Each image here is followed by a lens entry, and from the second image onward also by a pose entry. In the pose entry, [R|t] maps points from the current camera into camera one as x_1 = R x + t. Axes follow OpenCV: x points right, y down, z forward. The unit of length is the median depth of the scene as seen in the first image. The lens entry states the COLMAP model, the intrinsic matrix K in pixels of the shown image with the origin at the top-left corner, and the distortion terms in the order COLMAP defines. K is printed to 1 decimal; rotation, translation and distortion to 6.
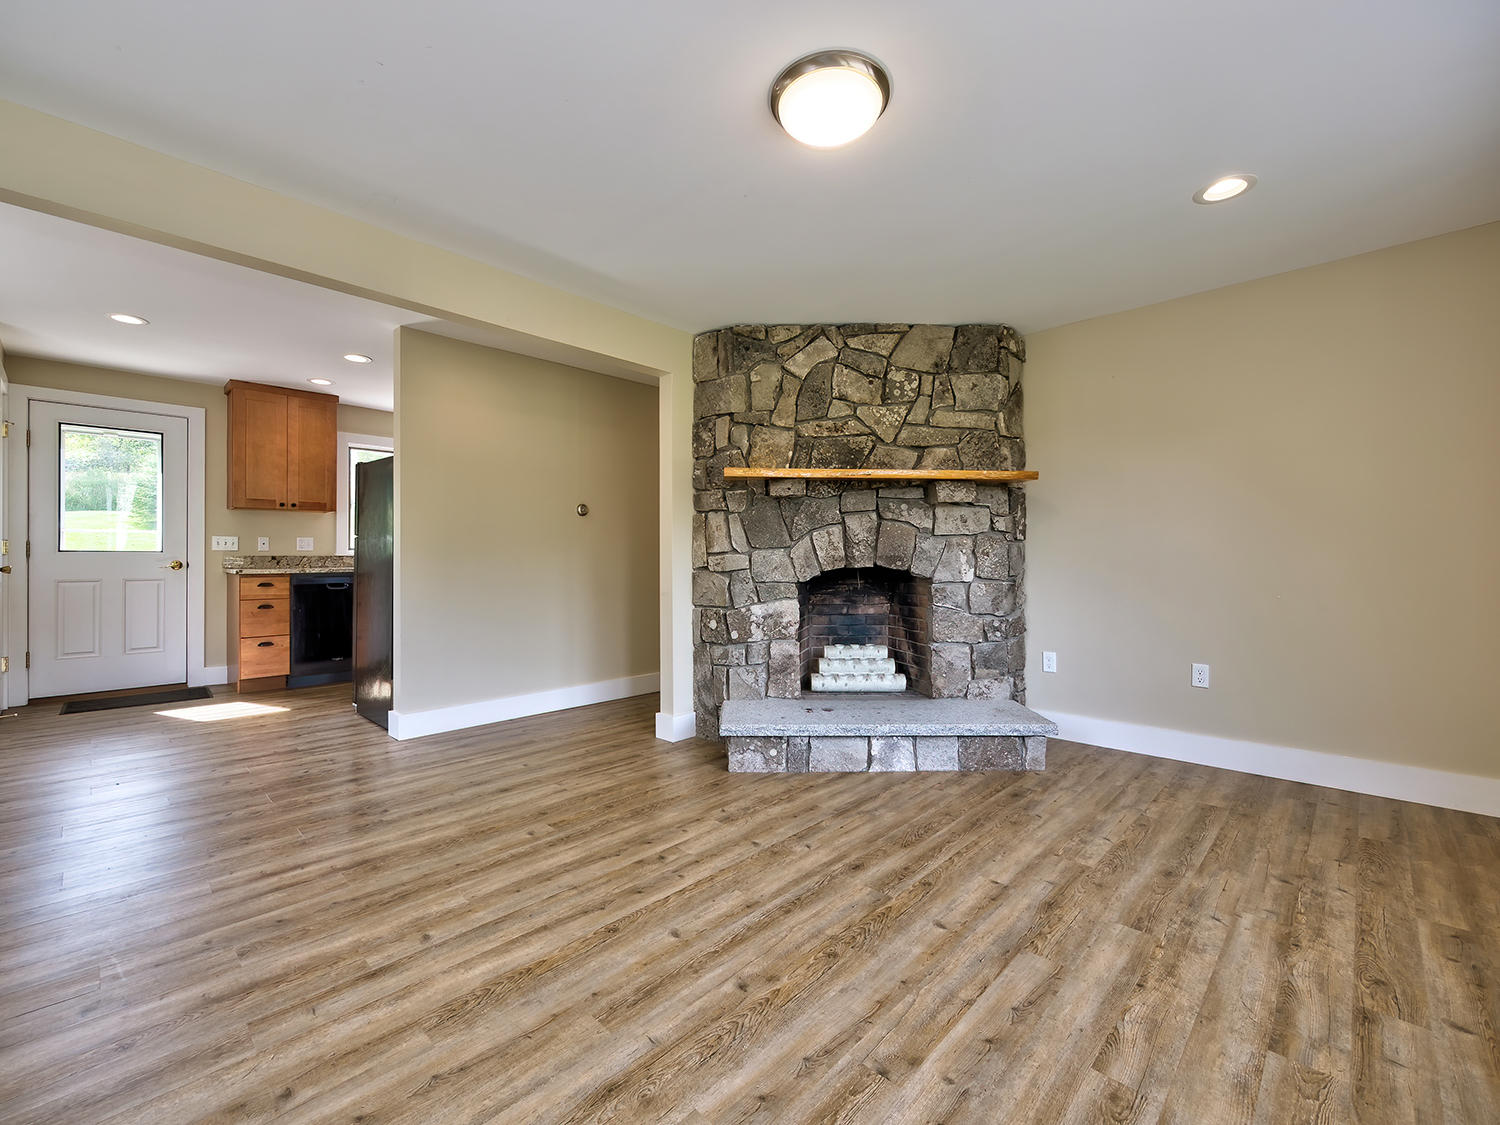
lens RADIAL K [[629.8, 0, 750.0], [0, 629.8, 562.5], [0, 0, 1]] dist [-0.015390, 0.005583]
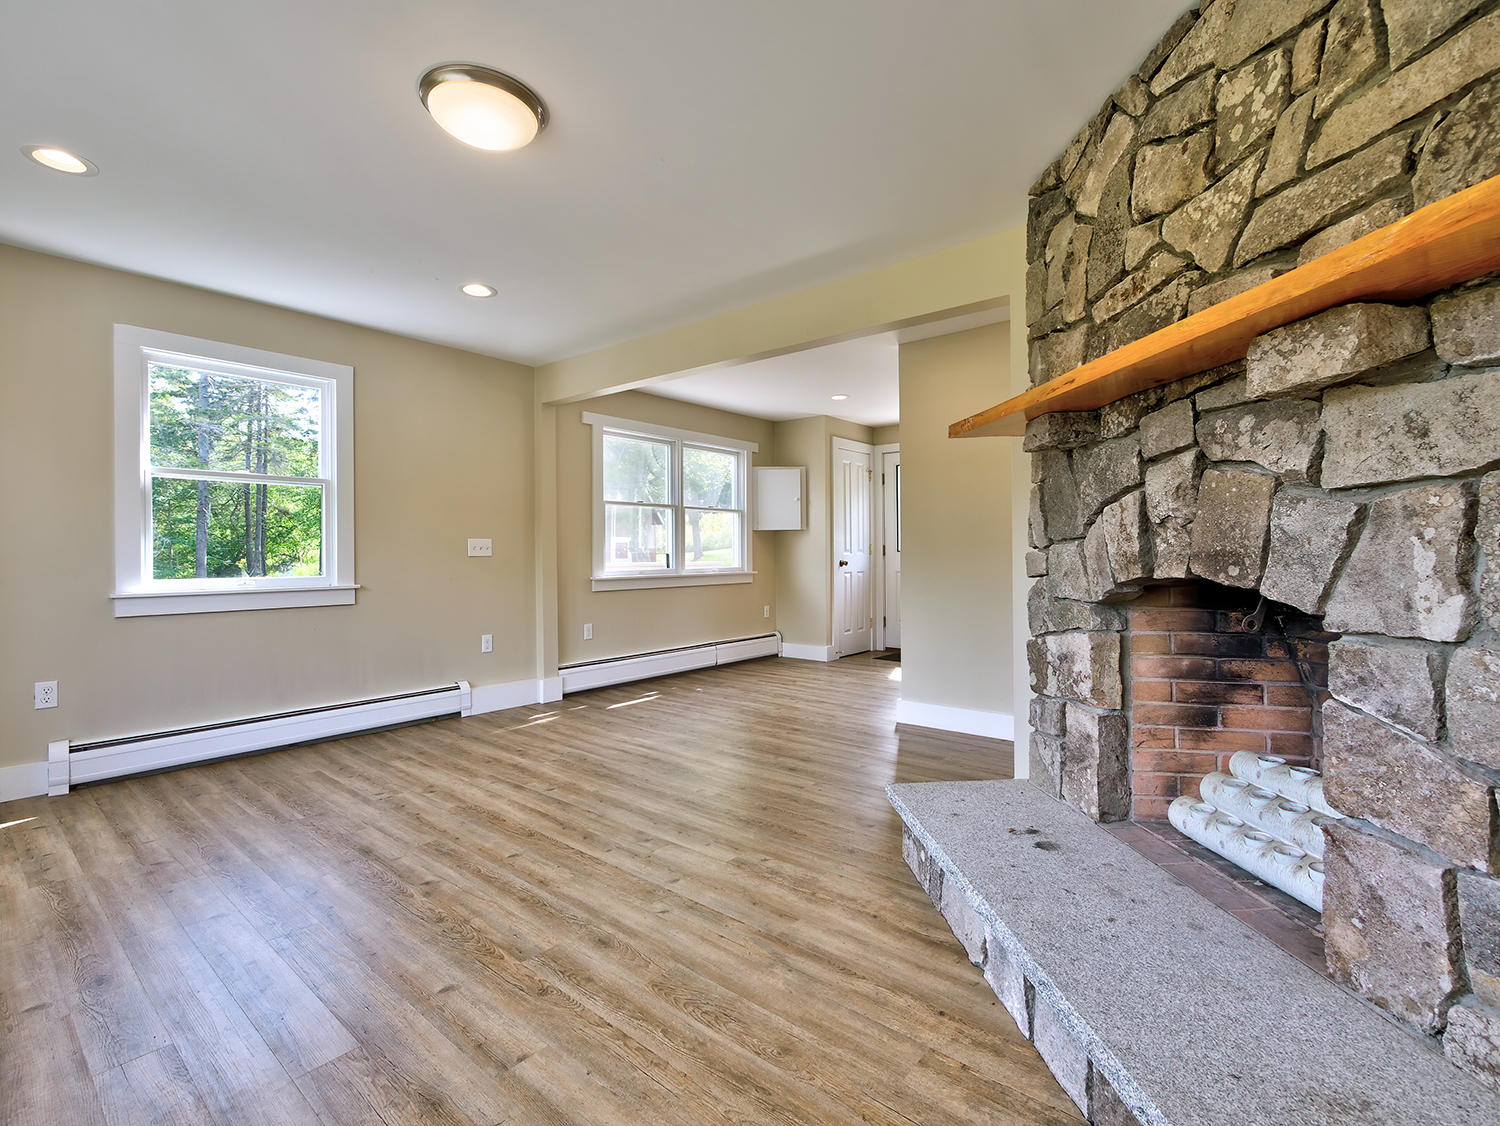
lens RADIAL K [[677.6, 0, 750.0], [0, 677.6, 563.0], [0, 0, 1]] dist [-0.004353, -0.000192]
pose [[0.090407, 0.010640, -0.995848, 0.868295], [-0.006824, 0.999926, 0.010064, -0.008250], [0.995881, 0.005886, 0.090473, 0.919492]]
